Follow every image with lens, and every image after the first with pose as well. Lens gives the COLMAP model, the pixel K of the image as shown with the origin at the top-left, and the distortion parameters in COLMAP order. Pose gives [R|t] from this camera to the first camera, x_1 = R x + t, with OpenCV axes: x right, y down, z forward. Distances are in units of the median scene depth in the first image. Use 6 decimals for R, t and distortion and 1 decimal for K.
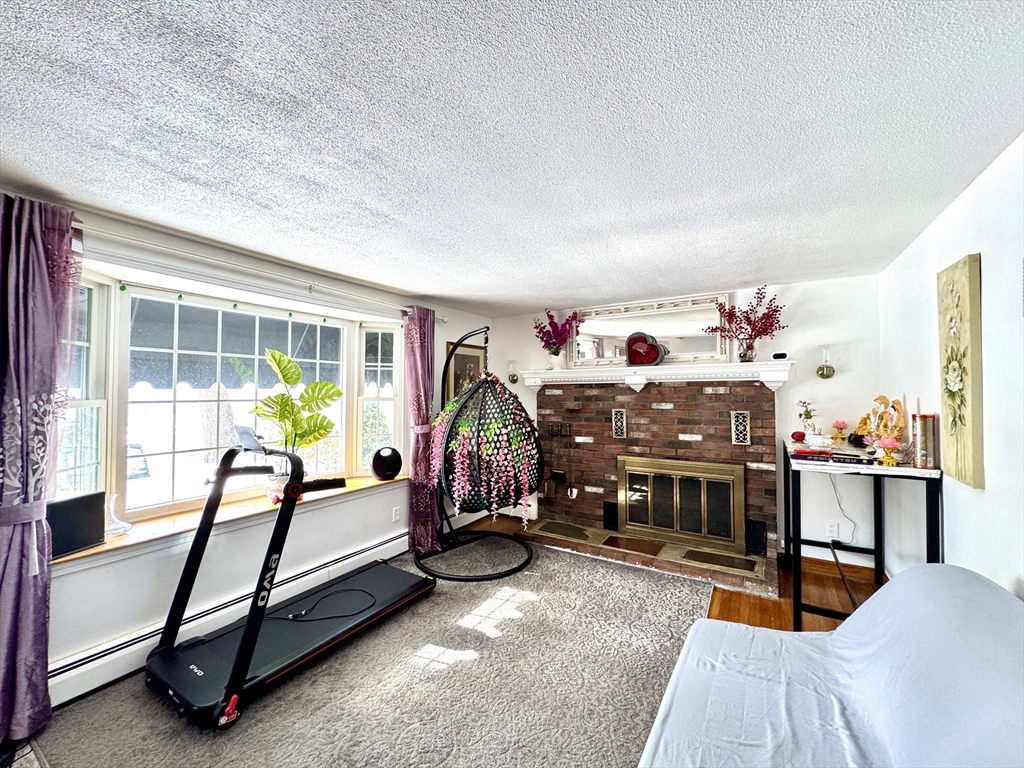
lens RADIAL K [[410.1, 0, 512.0], [0, 410.1, 384.0], [0, 0, 1]] dist [-0.000541, -0.000154]
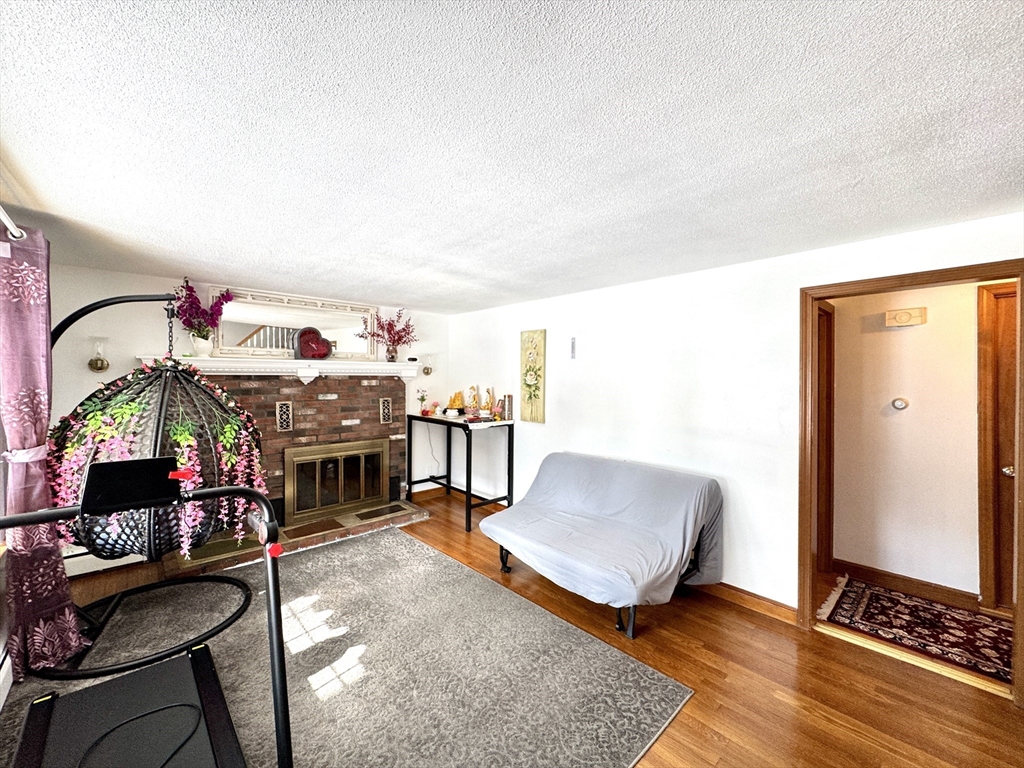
lens RADIAL K [[410.1, 0, 512.0], [0, 410.1, 384.0], [0, 0, 1]] dist [-0.000541, -0.000154]
pose [[0.269484, -0.007339, 0.962977, -0.603955], [-0.021506, 0.999676, 0.013637, -0.007409], [-0.962765, -0.024385, 0.269239, 0.237979]]
